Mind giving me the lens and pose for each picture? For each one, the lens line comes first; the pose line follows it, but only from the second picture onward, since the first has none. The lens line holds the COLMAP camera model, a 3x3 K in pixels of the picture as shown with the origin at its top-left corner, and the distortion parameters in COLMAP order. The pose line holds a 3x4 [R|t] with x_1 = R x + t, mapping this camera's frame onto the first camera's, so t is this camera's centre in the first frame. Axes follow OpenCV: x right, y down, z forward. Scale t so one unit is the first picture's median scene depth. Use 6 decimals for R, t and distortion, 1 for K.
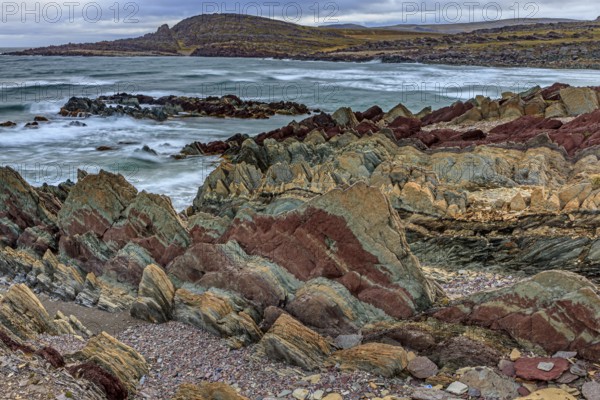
lens RADIAL K [[582.8, 0, 300.0], [0, 582.8, 200.0], [0, 0, 1]] dist [-0.025928, -0.008511]
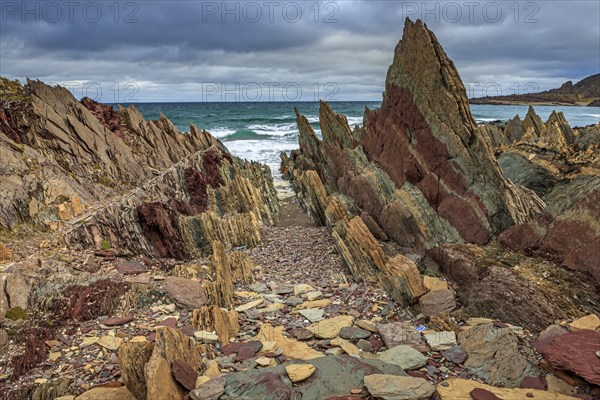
lens RADIAL K [[414.7, 0, 300.0], [0, 414.7, 200.0], [0, 0, 1]] dist [-0.006650, -0.002350]
pose [[0.723494, 0.161007, -0.671292, 0.331519], [-0.166683, 0.984393, 0.056458, 0.153936], [0.669905, 0.071046, 0.739040, 0.485293]]
